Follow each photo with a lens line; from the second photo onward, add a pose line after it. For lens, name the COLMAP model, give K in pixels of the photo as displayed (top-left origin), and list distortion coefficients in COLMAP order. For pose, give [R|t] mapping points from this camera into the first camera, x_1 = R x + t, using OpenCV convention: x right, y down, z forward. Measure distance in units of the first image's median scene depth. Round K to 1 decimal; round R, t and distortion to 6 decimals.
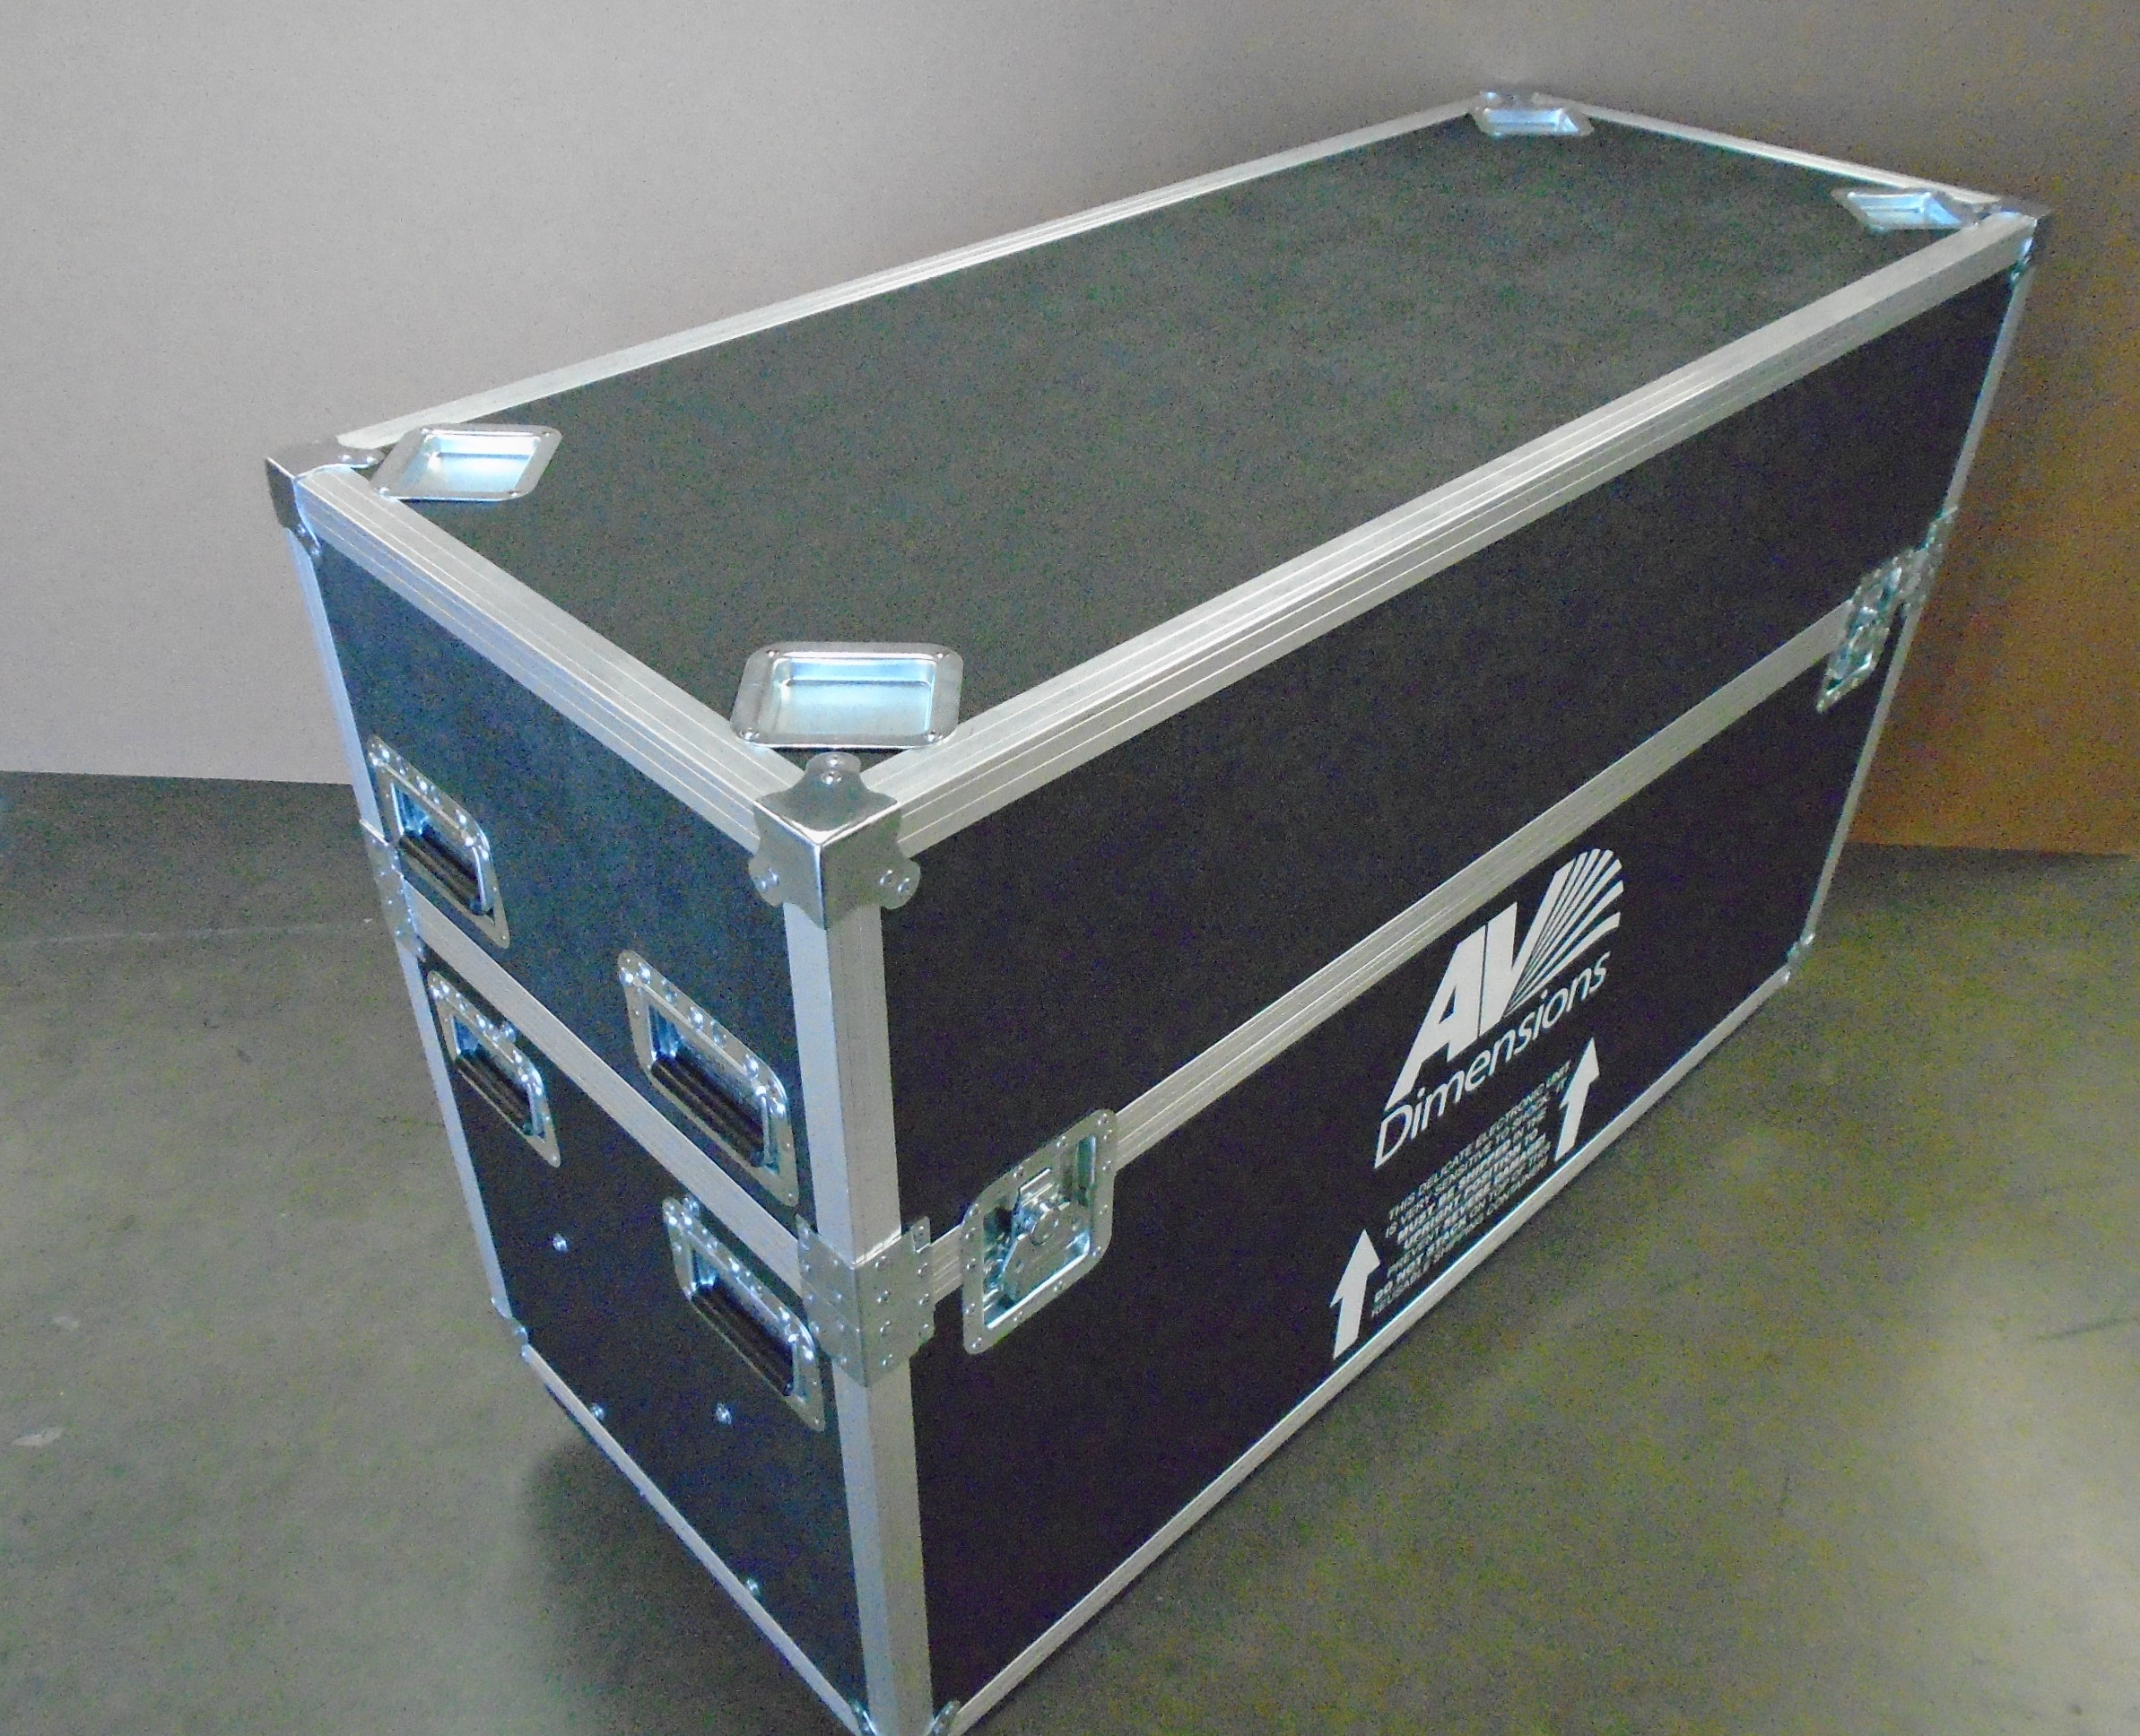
lens RADIAL K [[1805.9, 0, 1066.1], [0, 1805.9, 874.2], [0, 0, 1]] dist [0.015045, 0.004991]
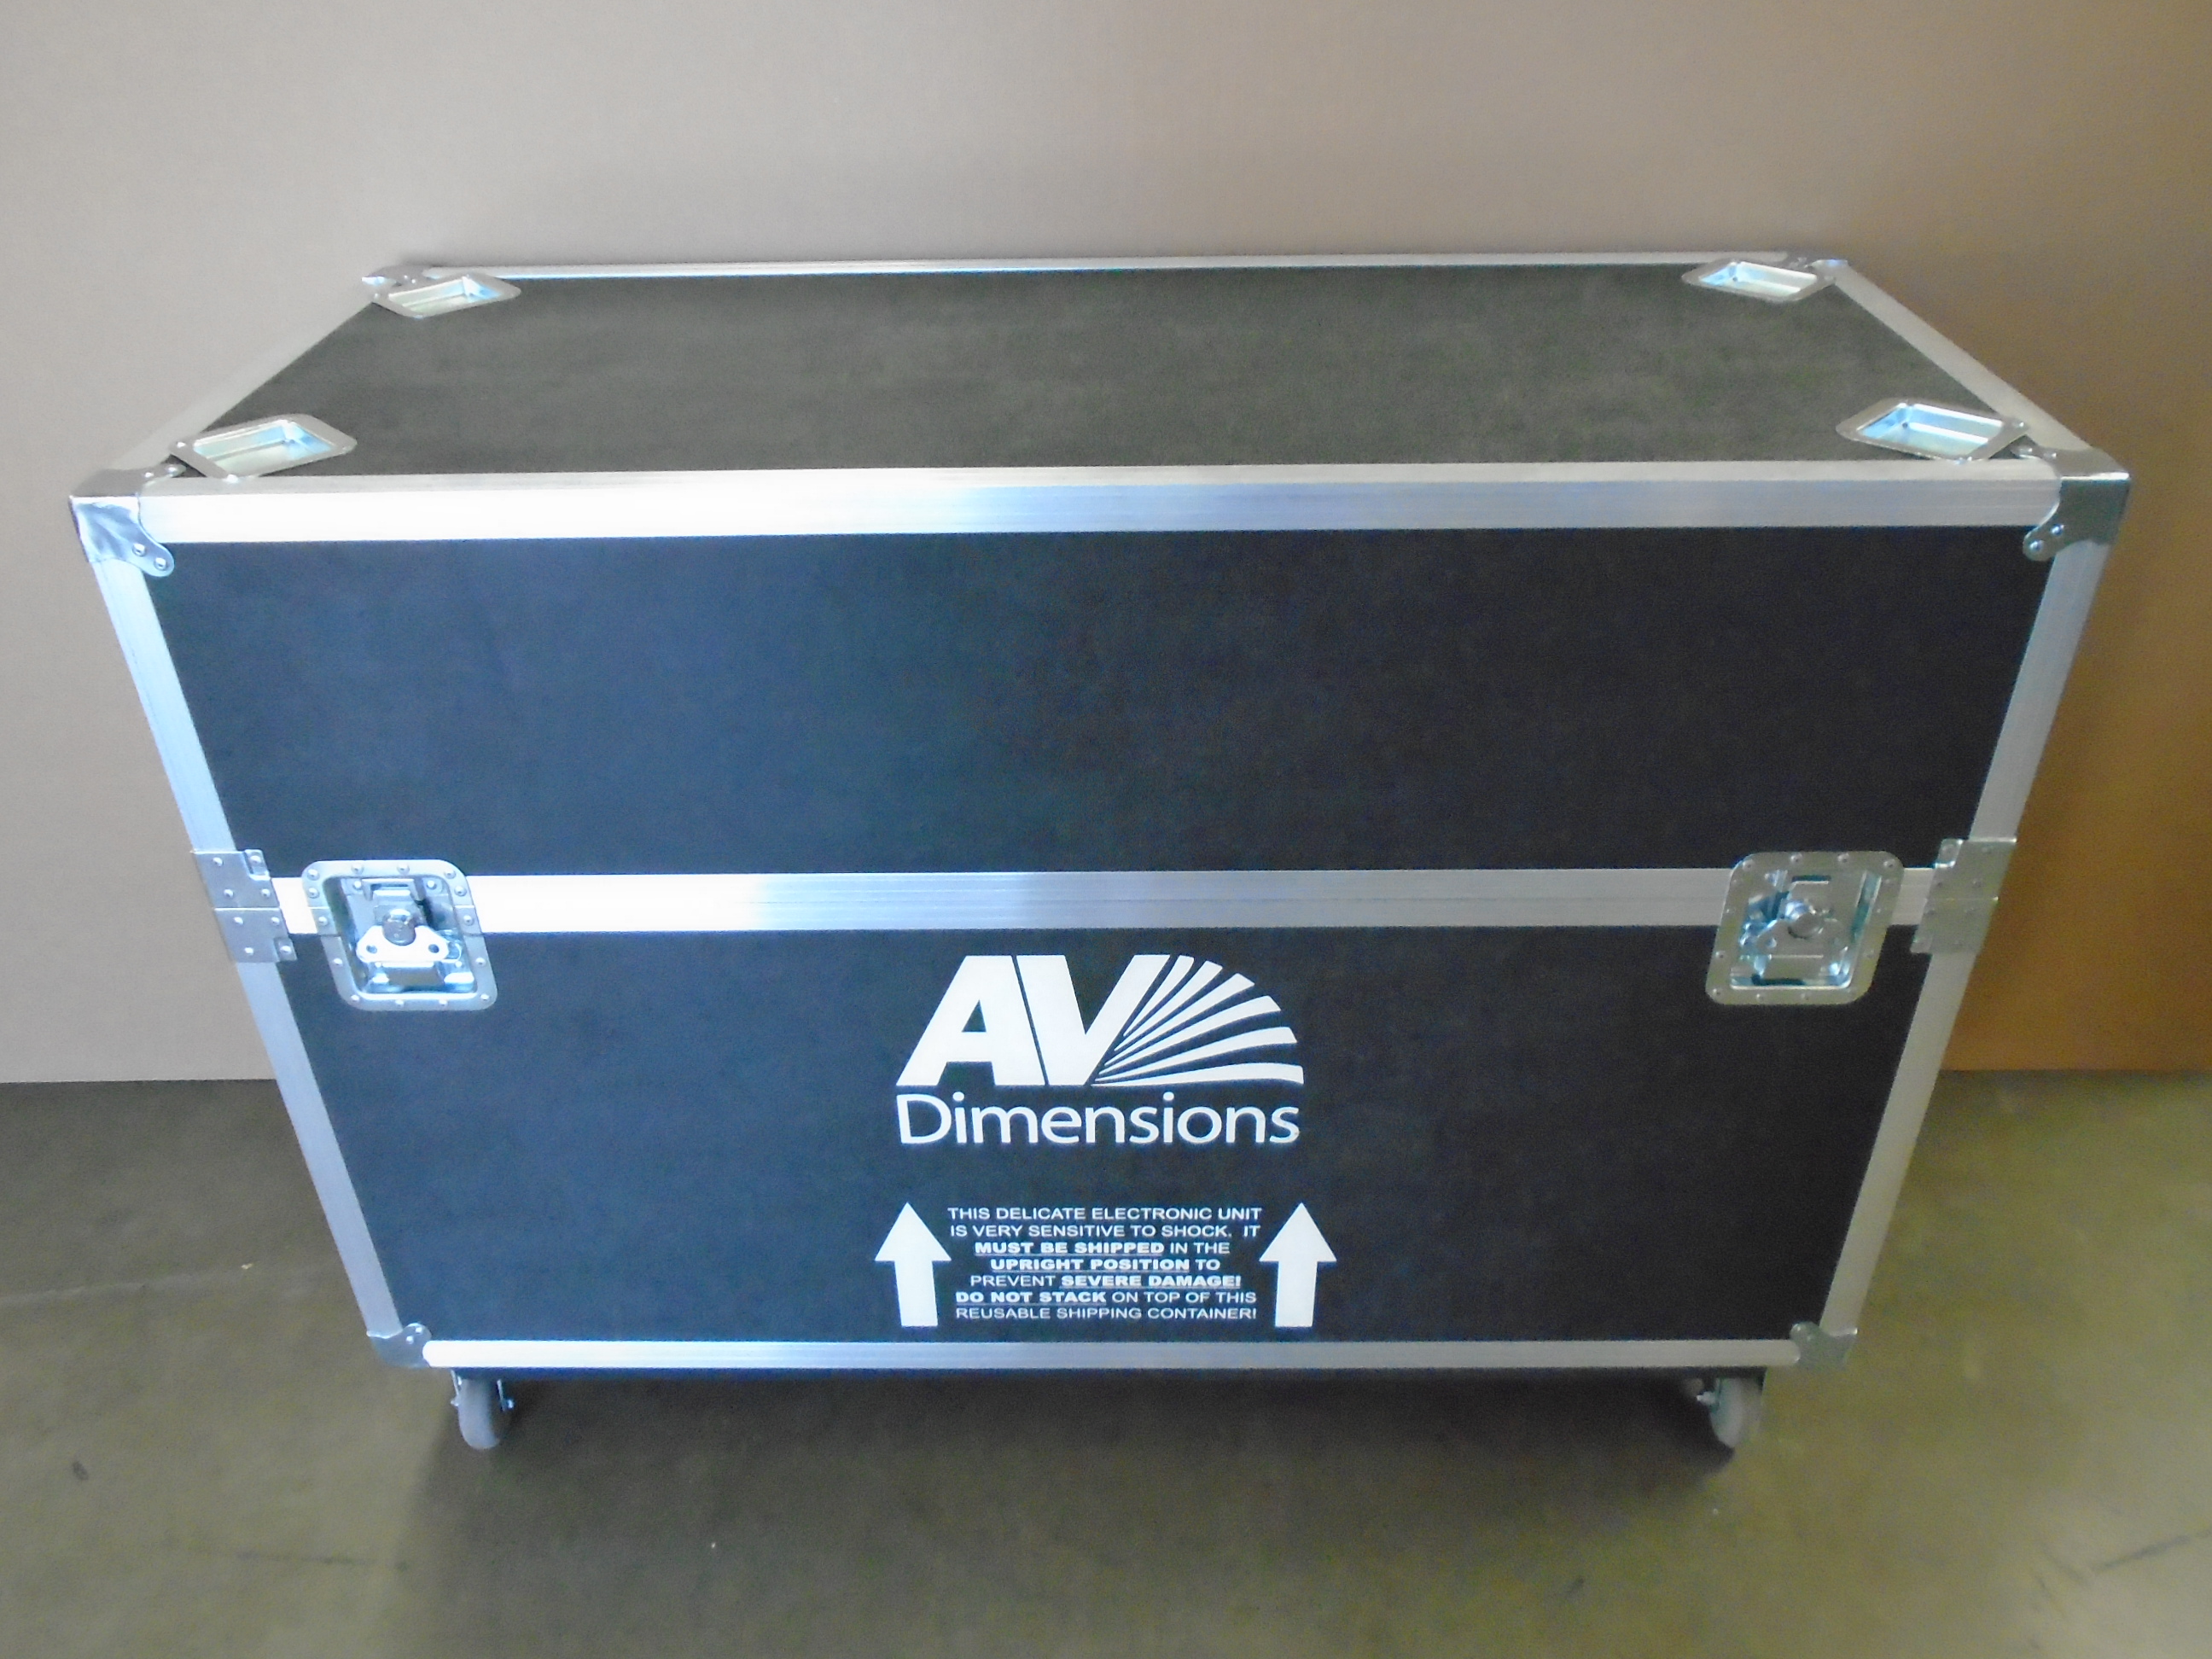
lens RADIAL K [[1706.3, 0, 1105.8], [0, 1706.3, 834.7], [0, 0, 1]] dist [-0.017690, 0.018452]
pose [[0.704717, 0.366521, -0.607484, 0.737615], [-0.409103, 0.909471, 0.074140, -0.112749], [0.579663, 0.196275, 0.790865, 0.237619]]
